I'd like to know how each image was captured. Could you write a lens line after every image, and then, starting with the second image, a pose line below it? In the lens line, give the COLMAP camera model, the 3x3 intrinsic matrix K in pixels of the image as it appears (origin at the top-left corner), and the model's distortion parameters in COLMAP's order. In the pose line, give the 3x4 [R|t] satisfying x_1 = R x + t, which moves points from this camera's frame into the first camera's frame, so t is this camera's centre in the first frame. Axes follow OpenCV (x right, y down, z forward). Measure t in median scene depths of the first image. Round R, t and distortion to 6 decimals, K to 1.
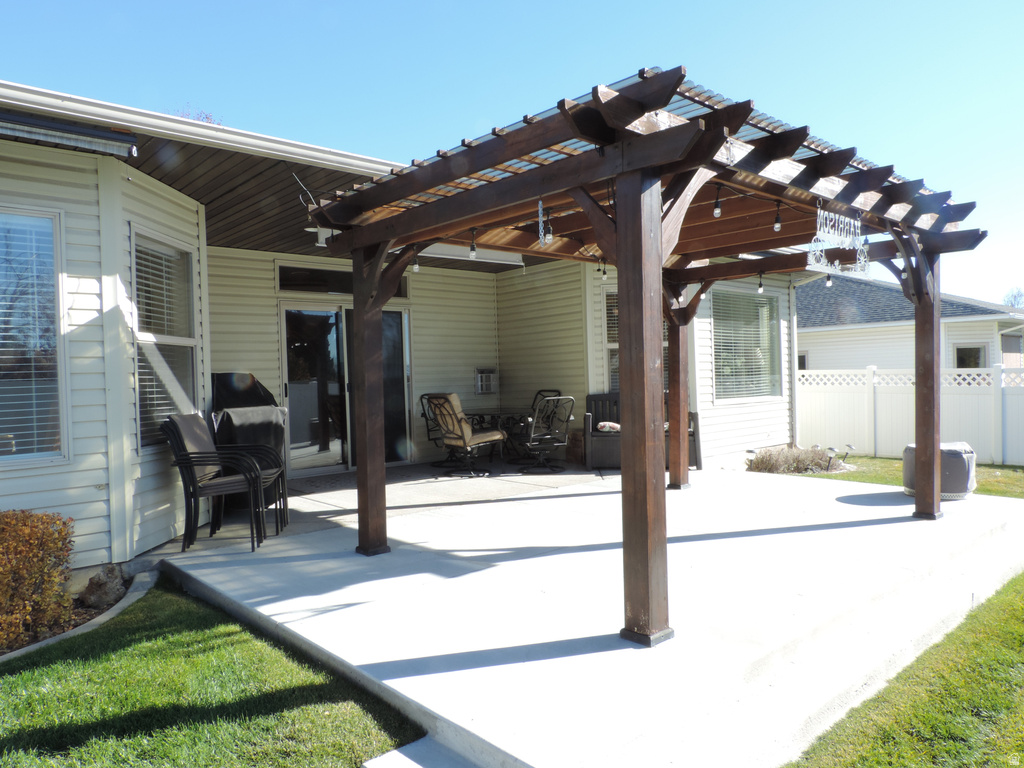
lens RADIAL K [[732.0, 0, 516.8], [0, 732.0, 380.8], [0, 0, 1]] dist [-0.008753, -0.006802]
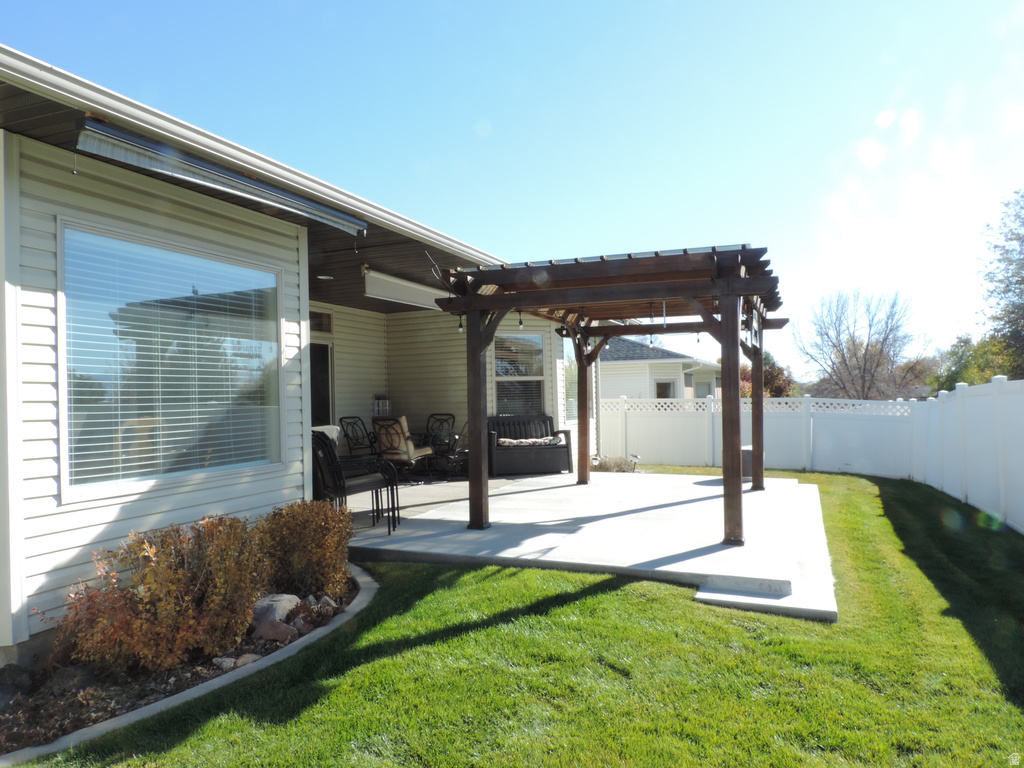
lens RADIAL K [[732.0, 0, 516.8], [0, 732.0, 380.8], [0, 0, 1]] dist [-0.008753, -0.006802]
pose [[0.899692, 0.017880, 0.436159, -0.442871], [-0.001361, 0.999271, -0.038157, 0.005030], [-0.436523, 0.033736, 0.899060, -0.170622]]
